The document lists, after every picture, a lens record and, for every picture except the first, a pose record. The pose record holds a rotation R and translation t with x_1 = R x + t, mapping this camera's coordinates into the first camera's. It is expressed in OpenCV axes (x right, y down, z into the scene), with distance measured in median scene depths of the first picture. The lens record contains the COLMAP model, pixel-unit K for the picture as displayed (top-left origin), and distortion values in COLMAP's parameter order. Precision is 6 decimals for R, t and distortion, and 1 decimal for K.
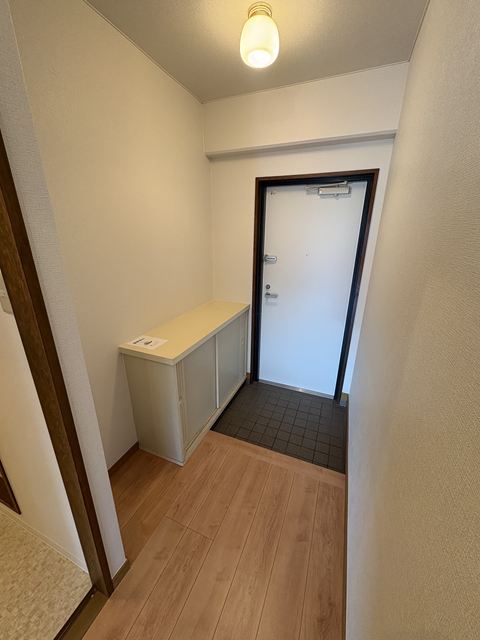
lens RADIAL K [[253.1, 0, 238.9], [0, 253.1, 323.3], [0, 0, 1]] dist [-0.000878, 0.000349]
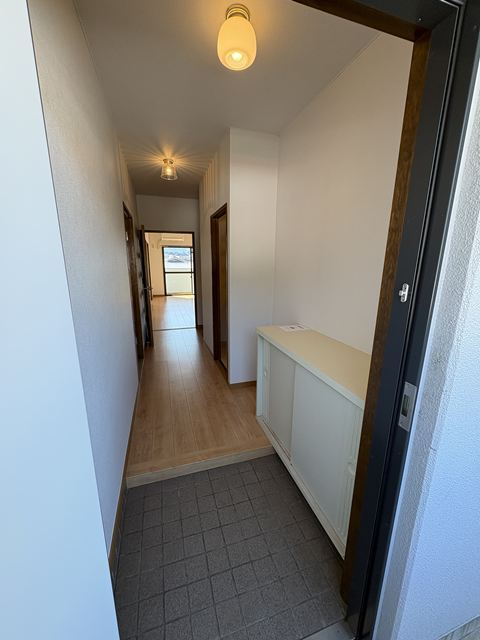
lens RADIAL K [[253.1, 0, 237.9], [0, 253.1, 320.4], [0, 0, 1]] dist [-0.000878, 0.000349]
pose [[-0.770027, 0.129118, -0.624809, 0.651682], [-0.220272, 0.865290, 0.450281, -0.474389], [0.598781, 0.484357, -0.637856, 1.672795]]
